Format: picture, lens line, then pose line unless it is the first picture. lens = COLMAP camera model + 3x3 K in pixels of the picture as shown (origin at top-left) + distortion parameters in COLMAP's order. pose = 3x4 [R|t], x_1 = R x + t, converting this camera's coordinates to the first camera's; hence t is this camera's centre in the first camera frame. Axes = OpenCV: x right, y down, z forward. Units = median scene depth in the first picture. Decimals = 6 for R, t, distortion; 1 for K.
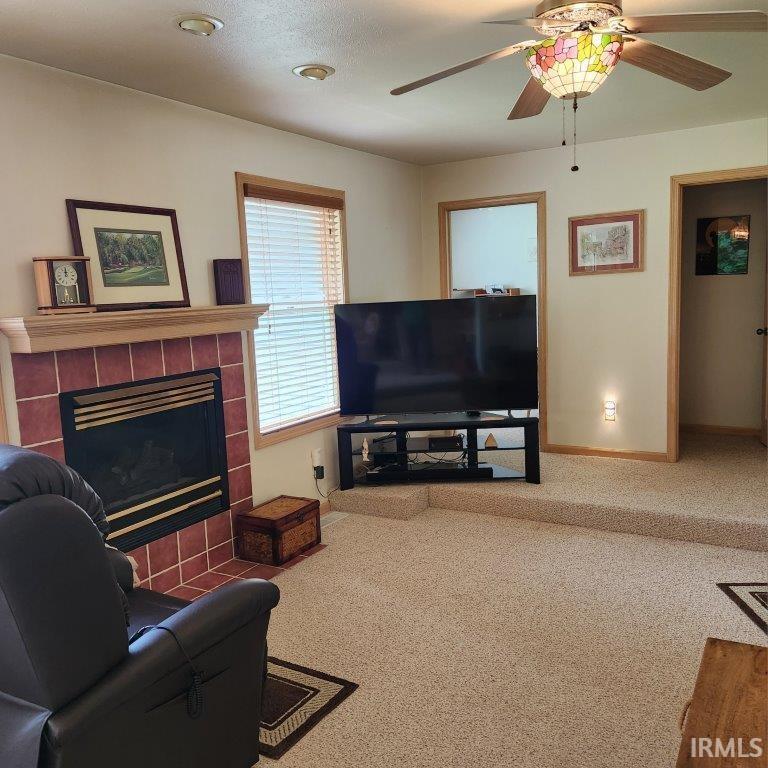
lens RADIAL K [[706.4, 0, 385.1], [0, 706.4, 379.2], [0, 0, 1]] dist [0.057519, -0.018926]
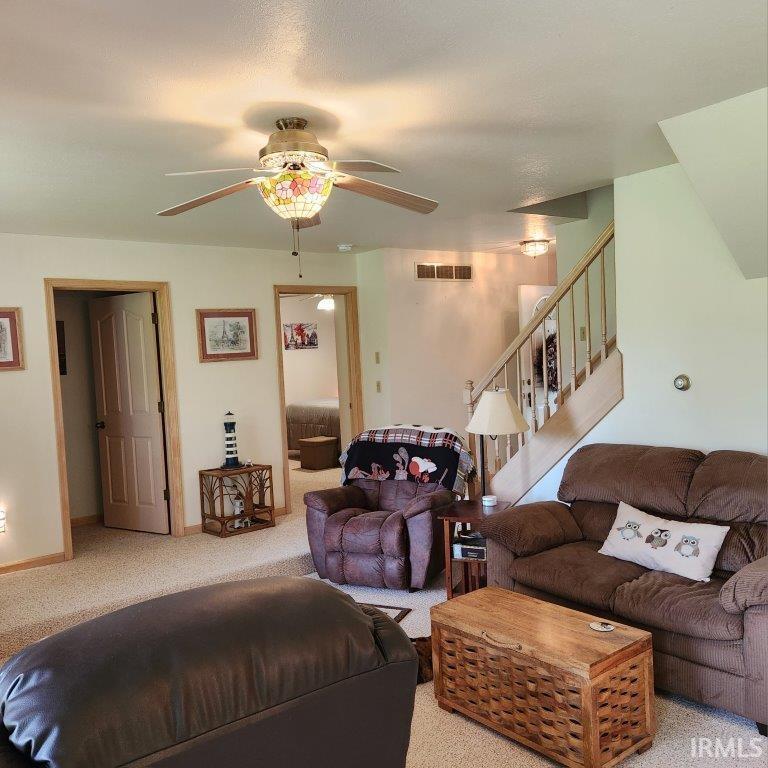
lens RADIAL K [[706.4, 0, 381.8], [0, 706.4, 389.2], [0, 0, 1]] dist [0.057519, -0.018926]
pose [[0.377733, -0.018802, 0.925724, -0.468790], [0.153297, 0.987266, -0.042500, -0.012500], [-0.913136, 0.157964, 0.375805, 0.254724]]
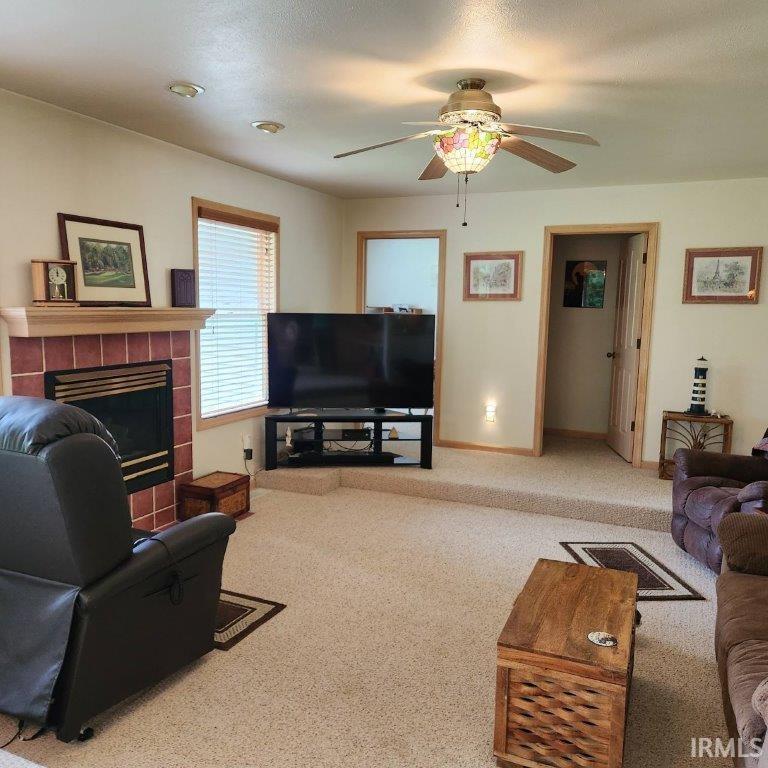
lens RADIAL K [[672.3, 0, 377.0], [0, 672.3, 381.9], [0, 0, 1]] dist [0.041097, -0.018882]
pose [[0.991112, 0.045843, 0.124883, -0.030261], [-0.044293, 0.998904, -0.015162, 0.022132], [-0.125441, 0.009495, 0.992056, -0.160611]]
